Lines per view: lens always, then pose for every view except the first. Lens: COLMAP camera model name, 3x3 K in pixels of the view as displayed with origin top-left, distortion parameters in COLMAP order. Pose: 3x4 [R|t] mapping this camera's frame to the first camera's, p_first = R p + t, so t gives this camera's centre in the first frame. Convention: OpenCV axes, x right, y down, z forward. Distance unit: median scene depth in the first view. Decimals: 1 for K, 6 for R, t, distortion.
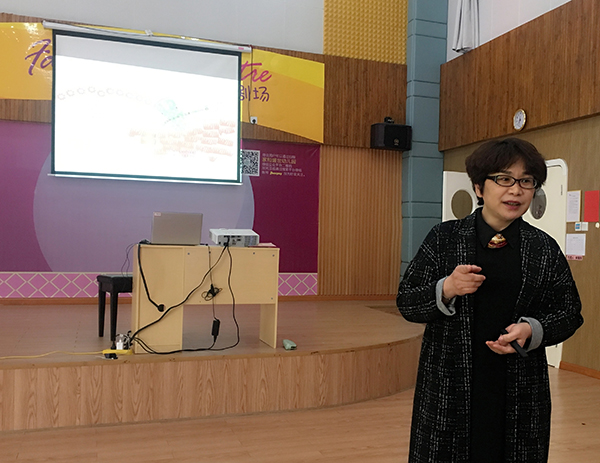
lens RADIAL K [[534.4, 0, 300.0], [0, 534.4, 231.5], [0, 0, 1]] dist [0.002472, 0.004061]
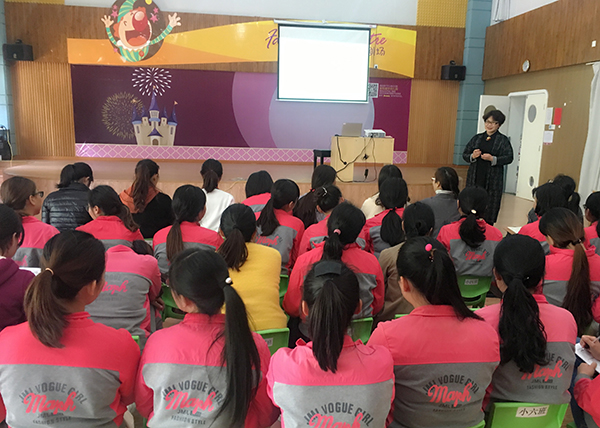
lens RADIAL K [[535.8, 0, 317.5], [0, 535.8, 214.7], [0, 0, 1]] dist [0.118326, -0.215249]
pose [[0.994832, 0.025391, -0.098312, -0.091247], [-0.006993, 0.983063, 0.183136, -0.046646], [0.101297, -0.181502, 0.978160, -0.928603]]
